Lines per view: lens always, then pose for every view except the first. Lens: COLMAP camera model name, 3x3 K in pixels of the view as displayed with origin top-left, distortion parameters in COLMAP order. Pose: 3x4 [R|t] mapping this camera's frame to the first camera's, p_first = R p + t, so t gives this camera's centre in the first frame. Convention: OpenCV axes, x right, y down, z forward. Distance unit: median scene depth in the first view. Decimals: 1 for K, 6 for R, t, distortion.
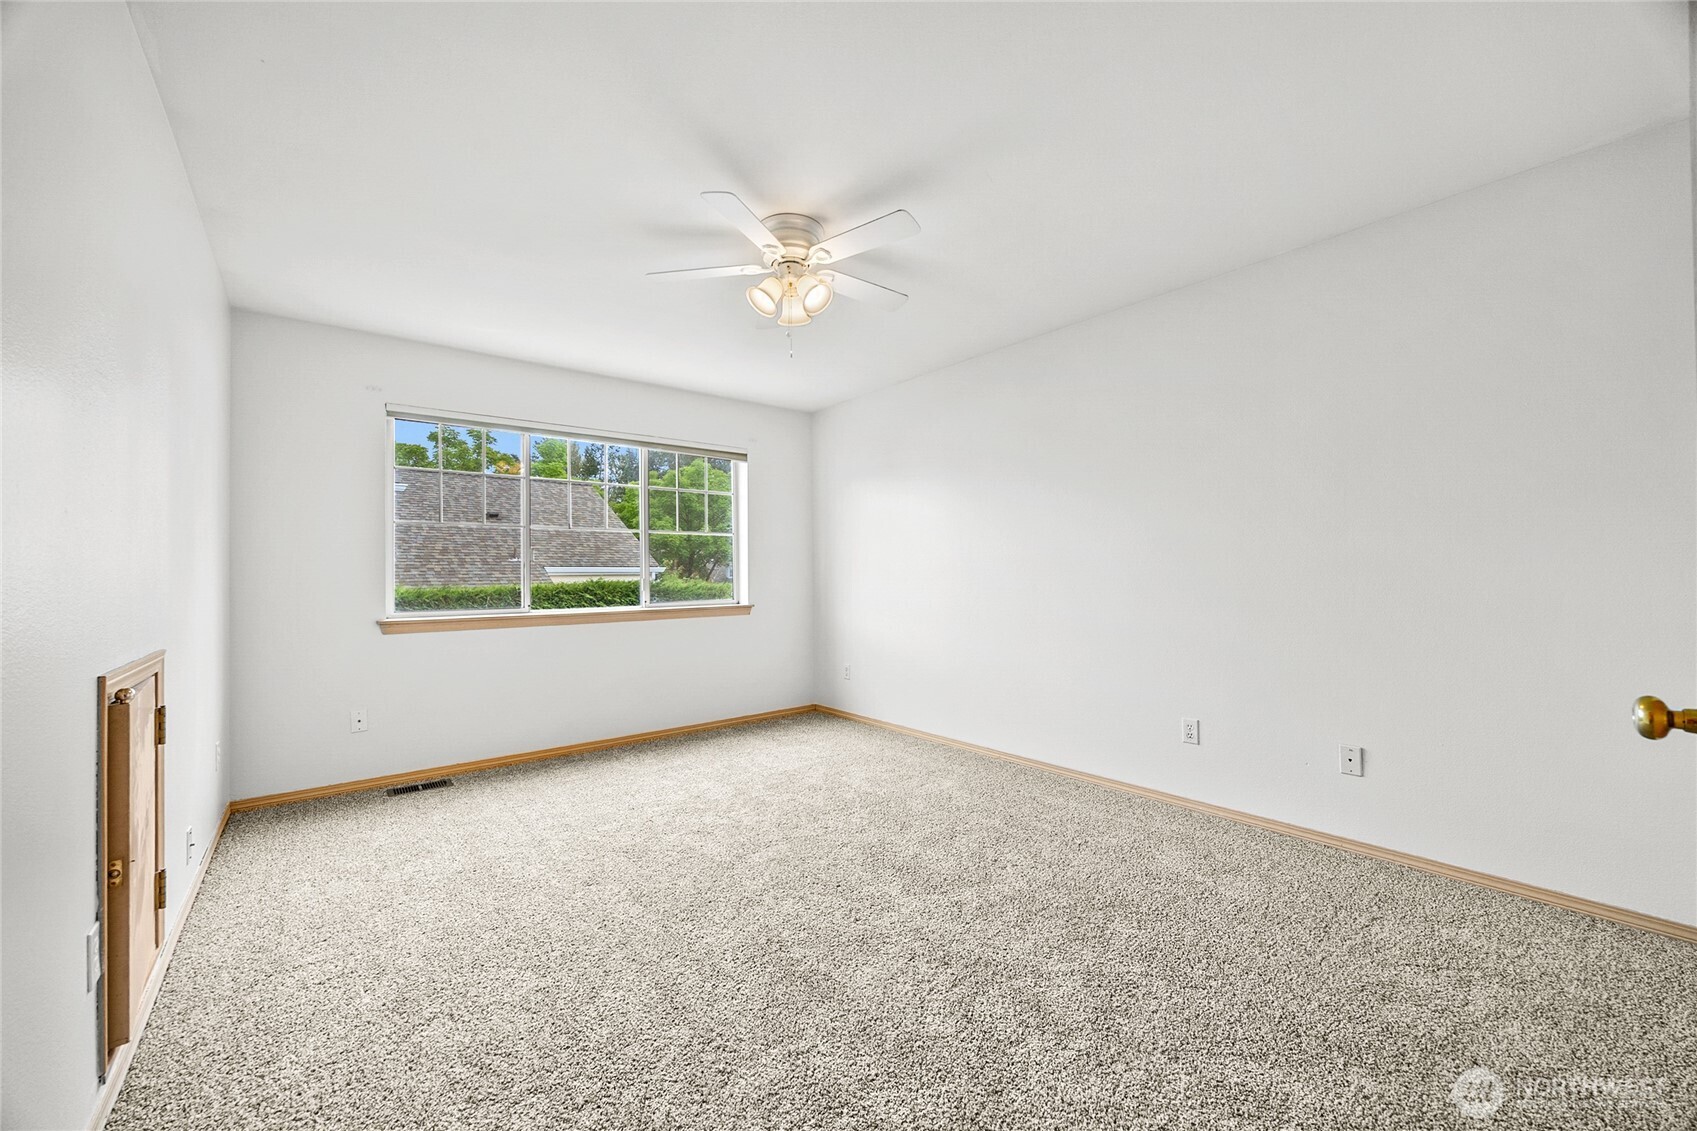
lens RADIAL K [[653.1, 0, 838.7], [0, 653.1, 568.4], [0, 0, 1]] dist [-0.001885, -0.000355]
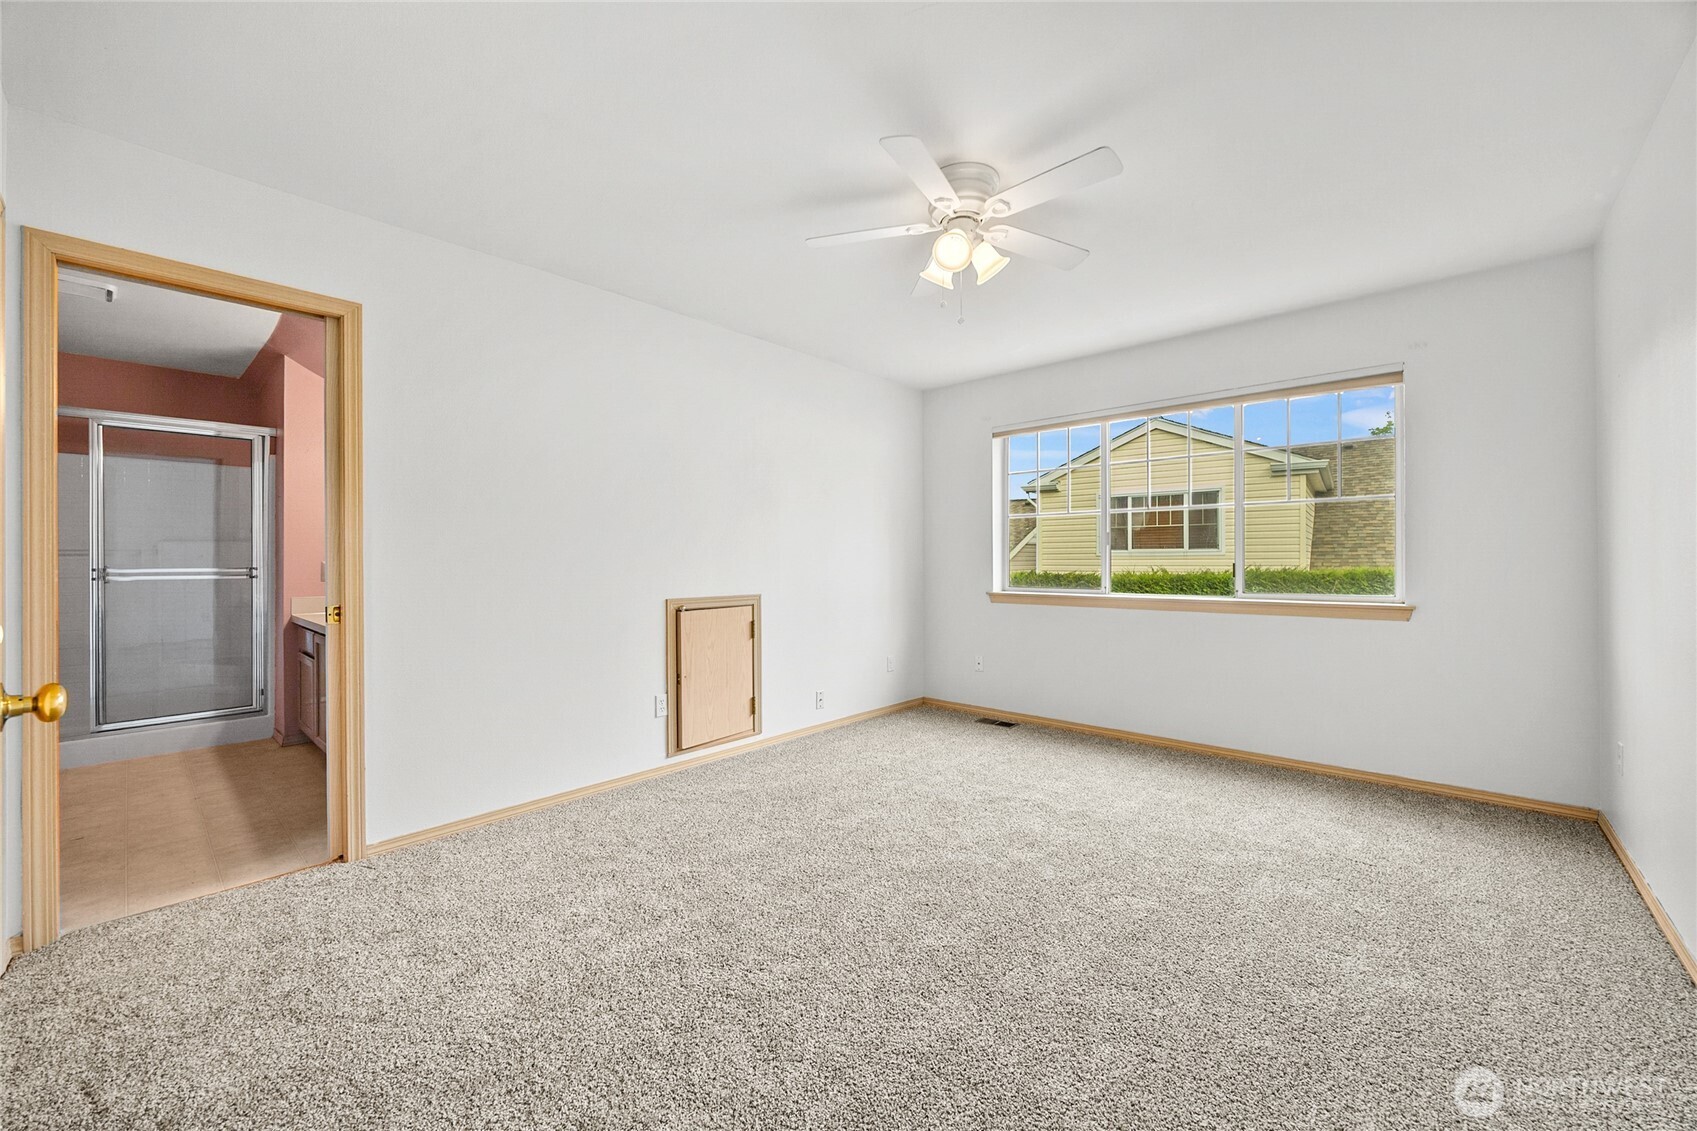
lens RADIAL K [[653.1, 0, 837.2], [0, 653.1, 560.9], [0, 0, 1]] dist [-0.001885, -0.000355]
pose [[0.144844, 0.009105, -0.989413, 0.492745], [0.011668, 0.999872, 0.010909, -0.002070], [0.989386, -0.013125, 0.144719, 0.424320]]
